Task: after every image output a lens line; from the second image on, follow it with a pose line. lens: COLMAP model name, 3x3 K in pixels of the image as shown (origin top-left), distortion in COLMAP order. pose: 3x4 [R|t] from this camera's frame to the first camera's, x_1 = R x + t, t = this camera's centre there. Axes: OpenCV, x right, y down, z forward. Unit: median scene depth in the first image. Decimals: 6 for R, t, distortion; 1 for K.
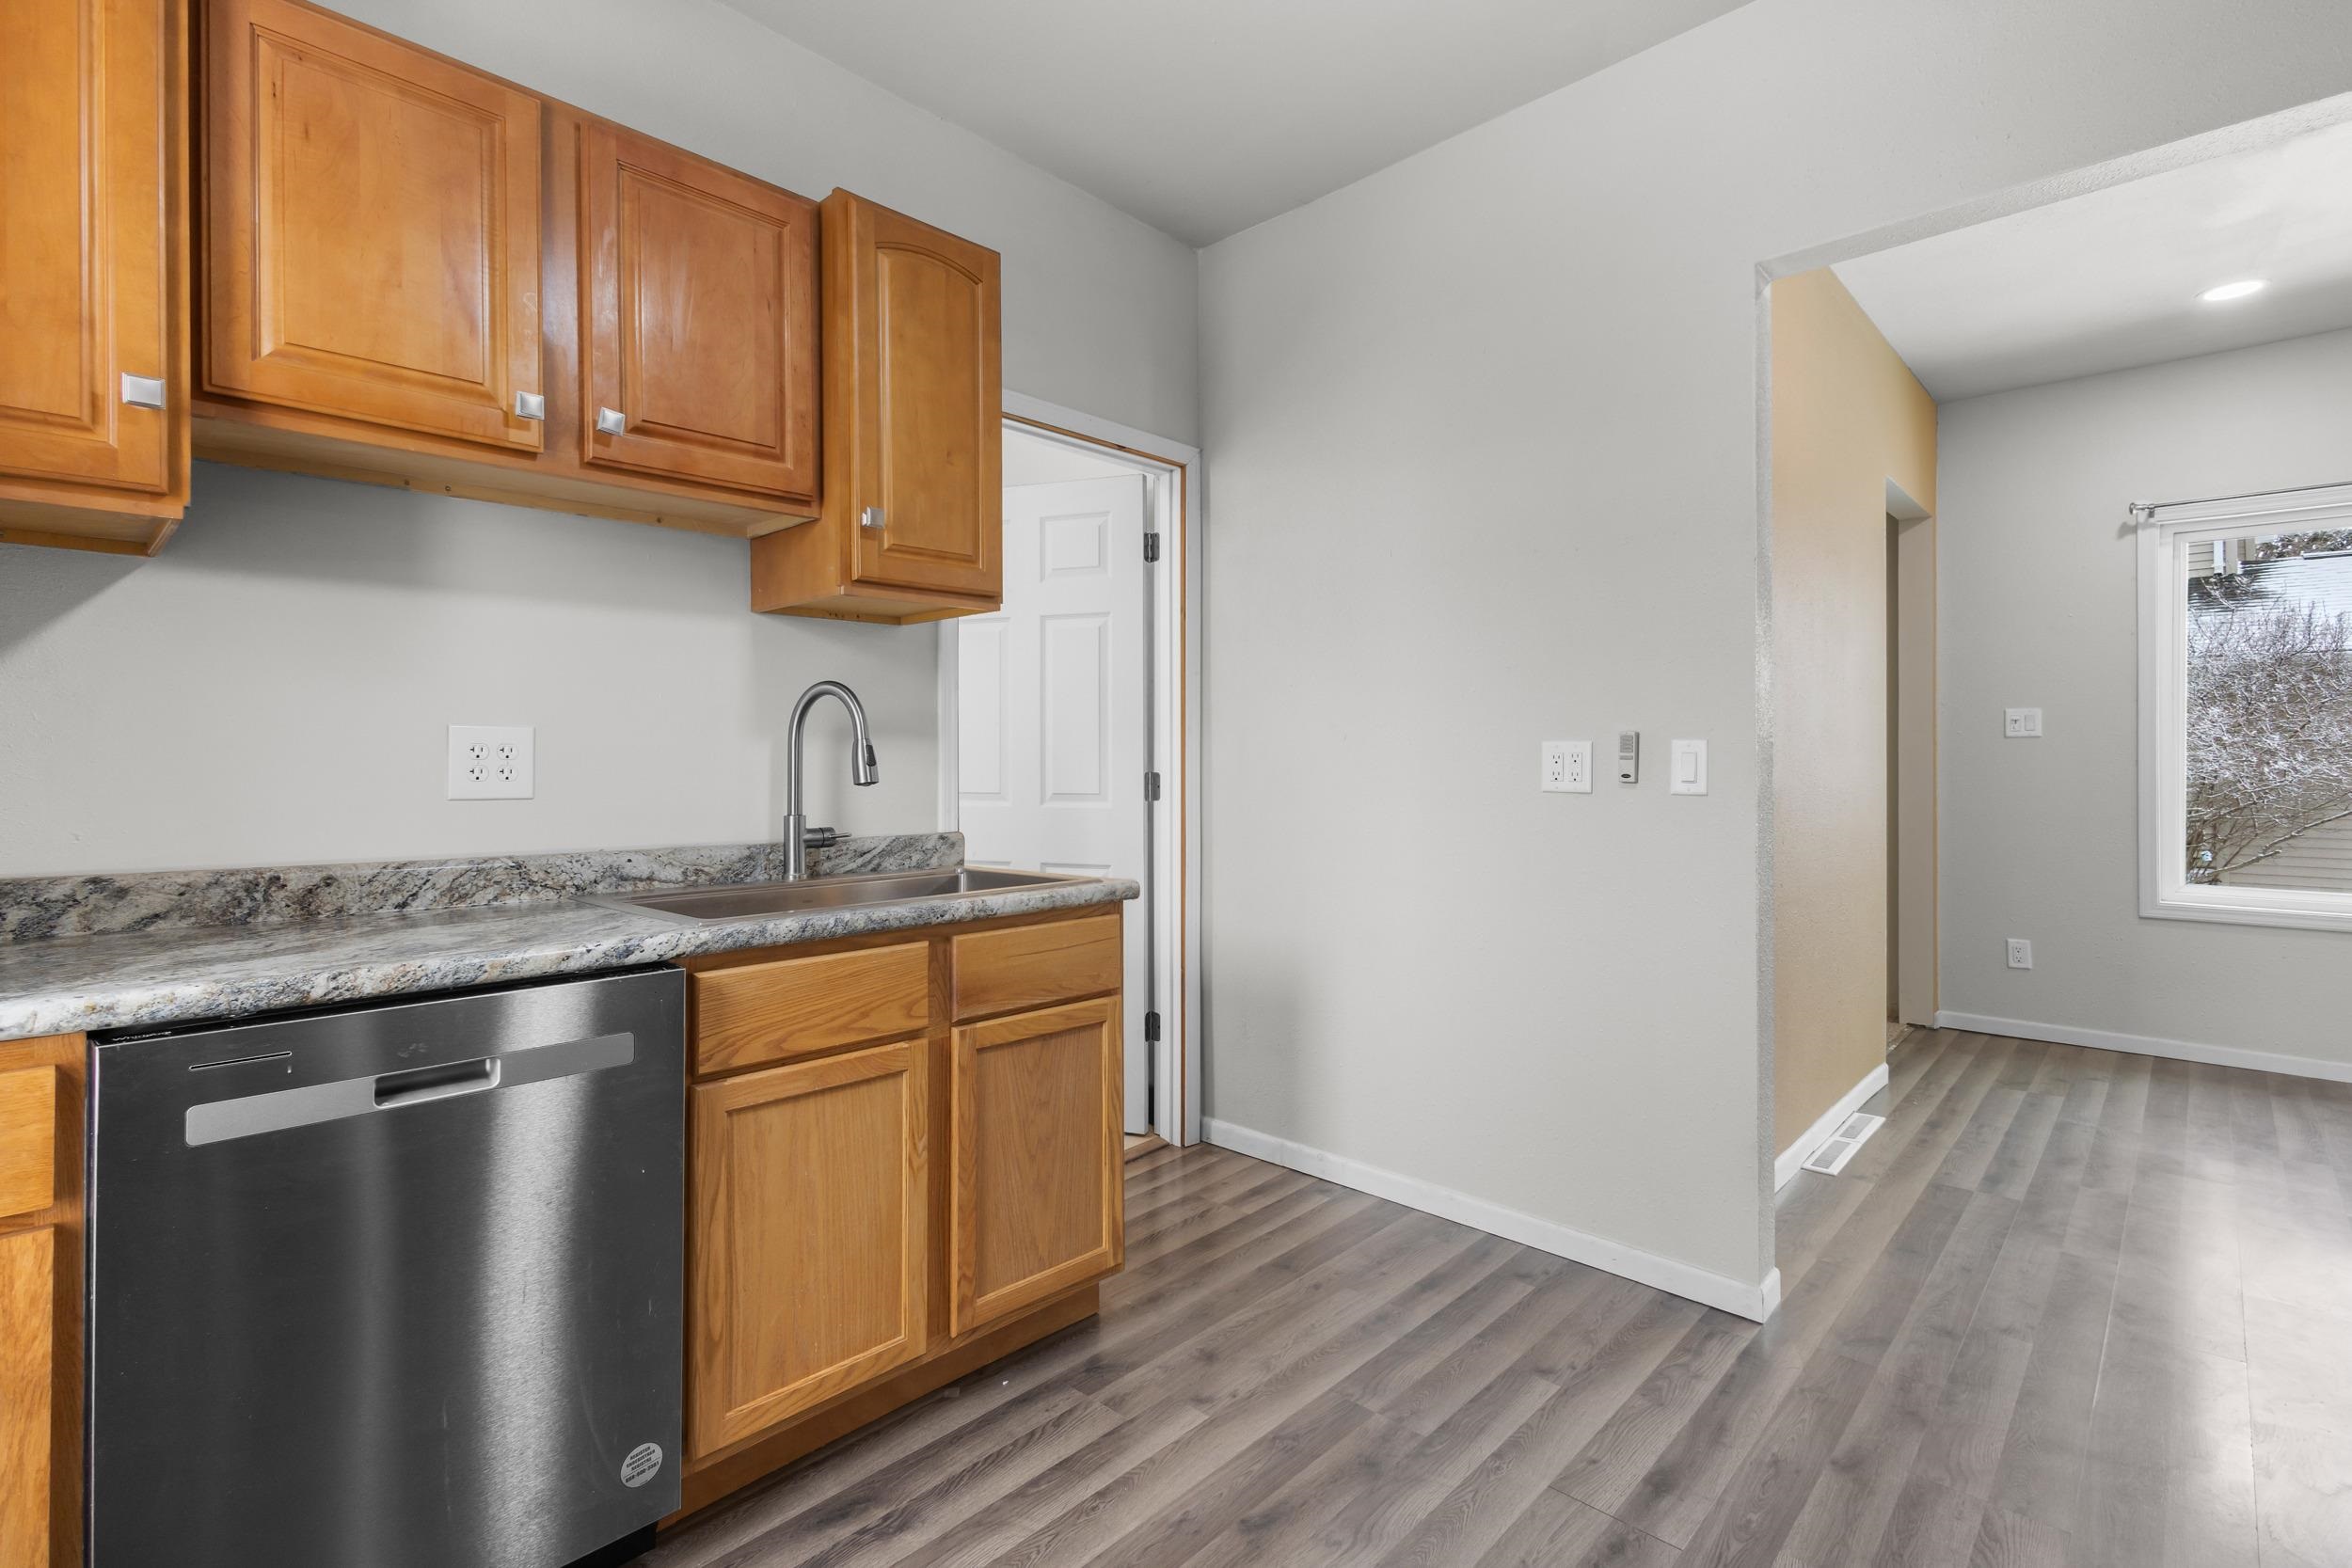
lens RADIAL K [[1081.1, 0, 1173.0], [0, 1081.1, 766.9], [0, 0, 1]] dist [0.004781, 0.000099]
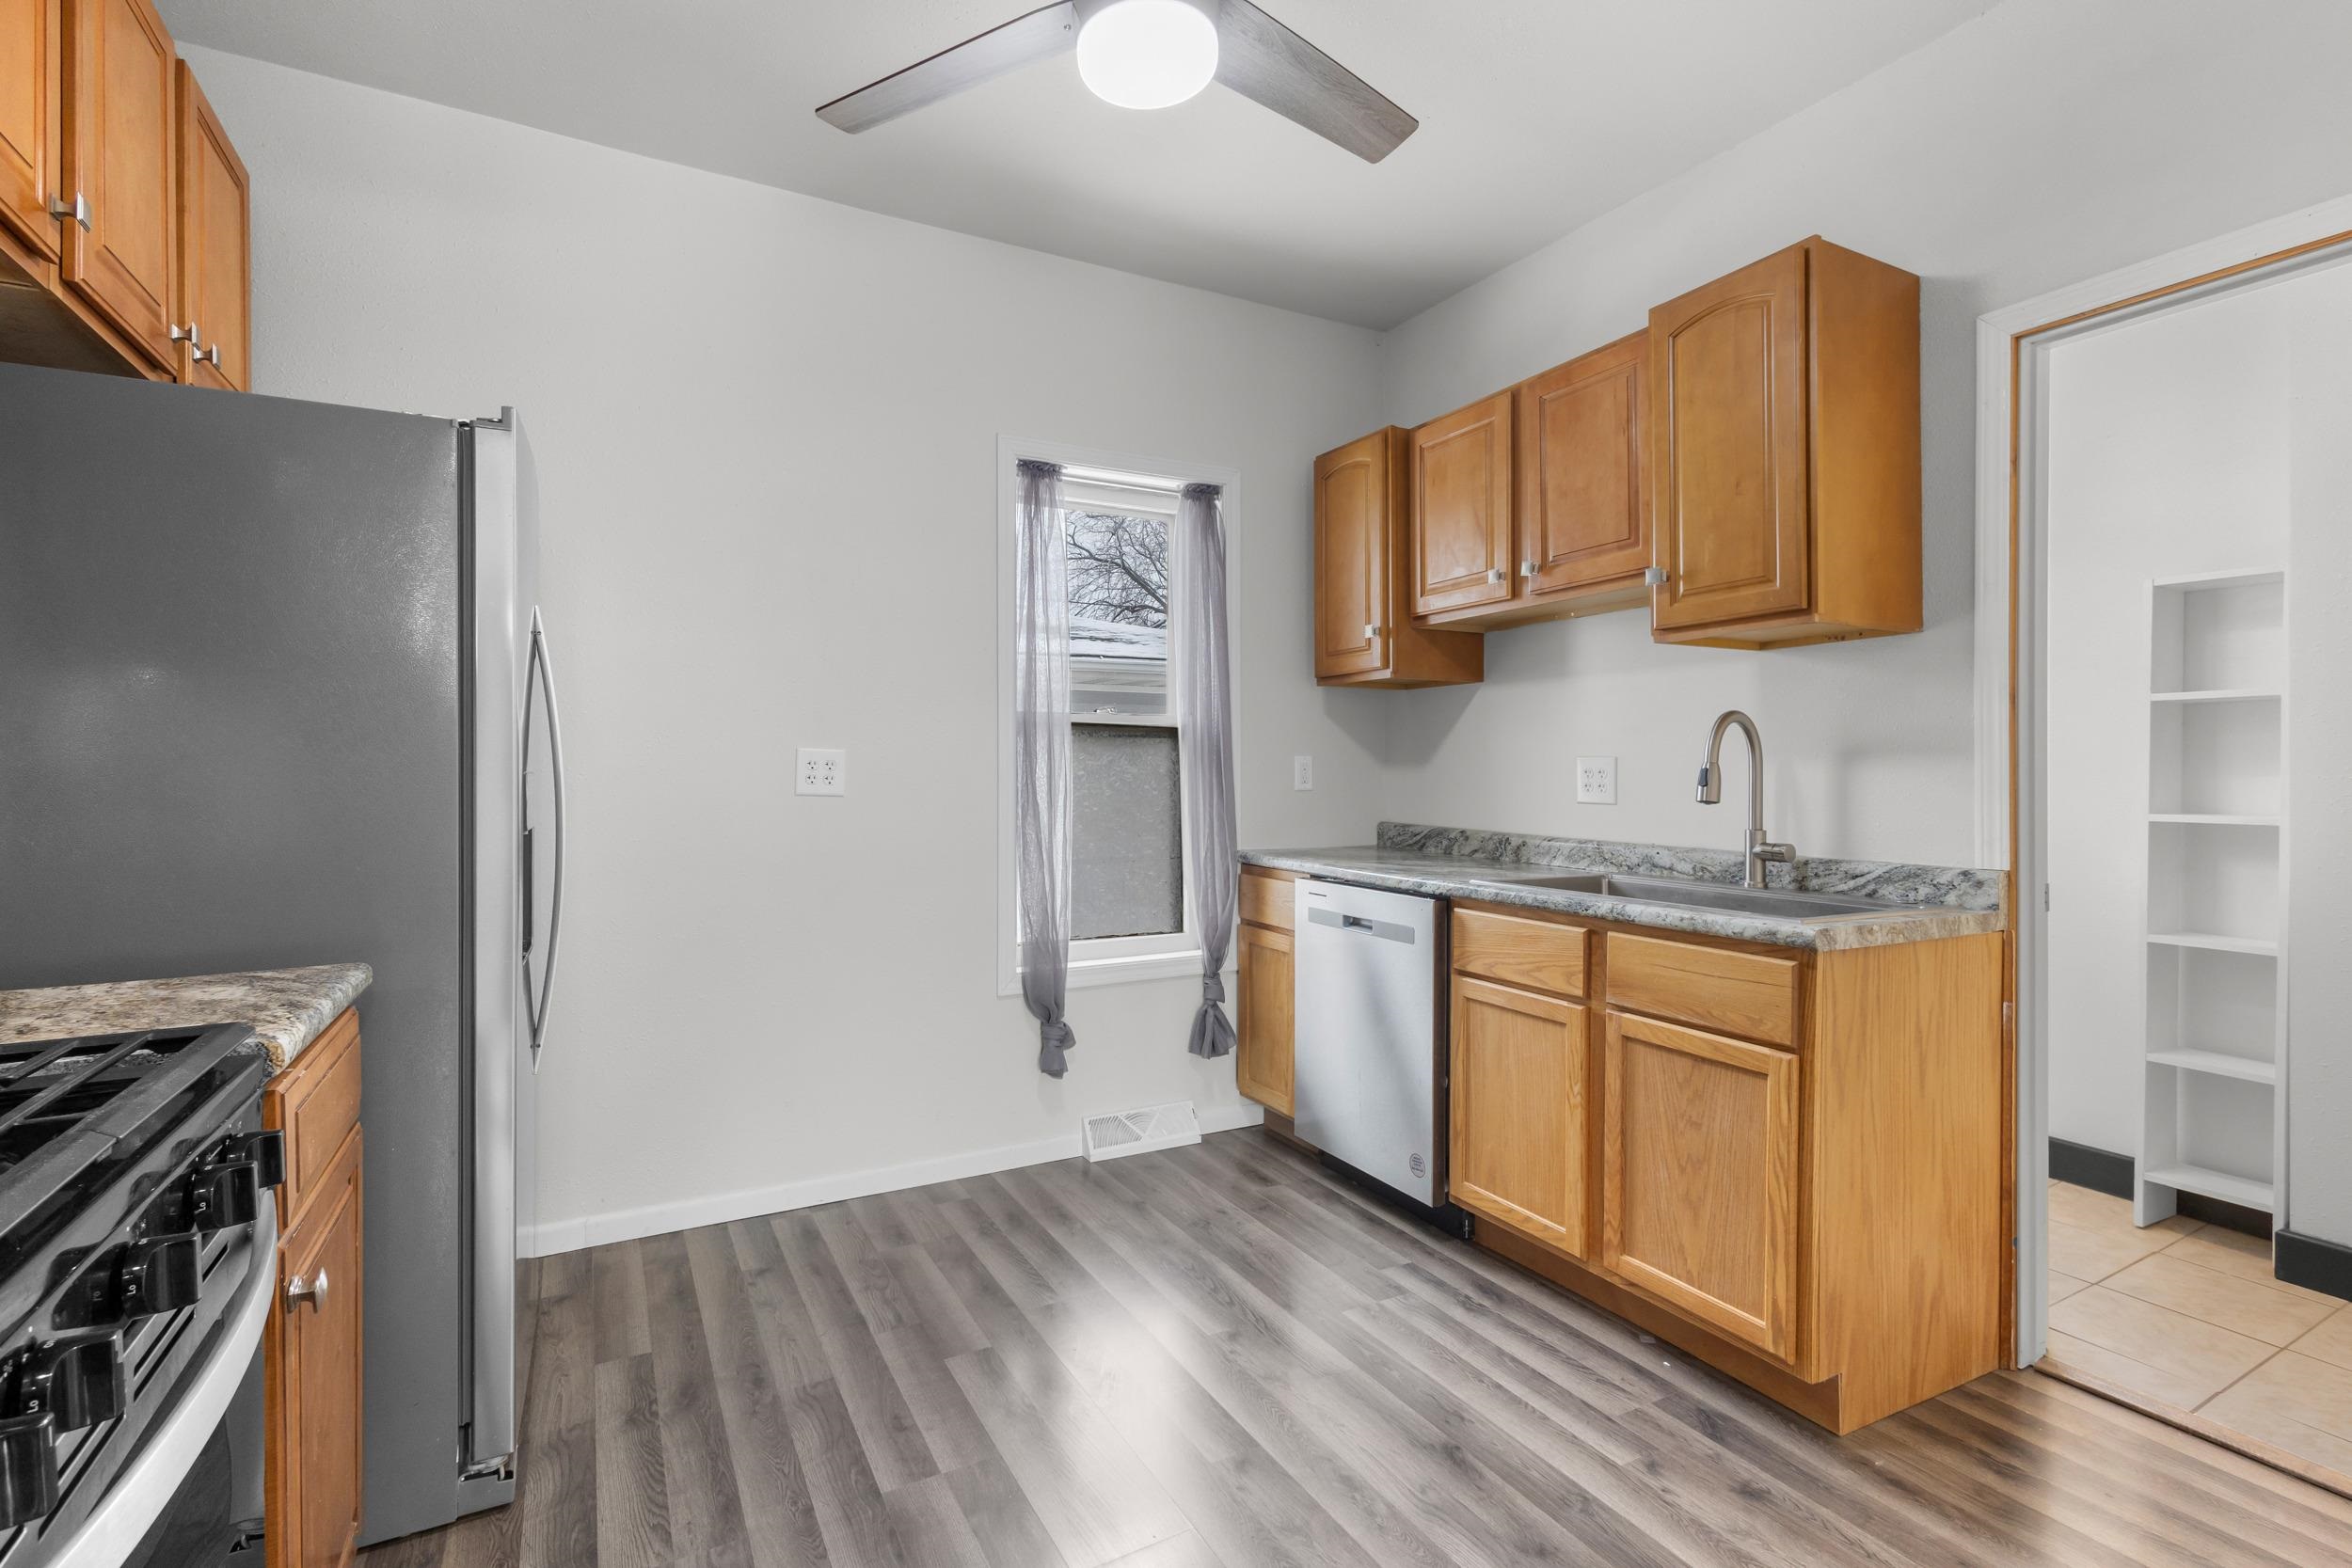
lens RADIAL K [[1081.1, 0, 1167.8], [0, 1081.1, 785.3], [0, 0, 1]] dist [0.004781, 0.000099]
pose [[-0.313144, 0.015824, -0.949574, 1.069801], [-0.003526, 0.999835, 0.017824, -0.022524], [0.949699, 0.008930, -0.313036, 0.913906]]
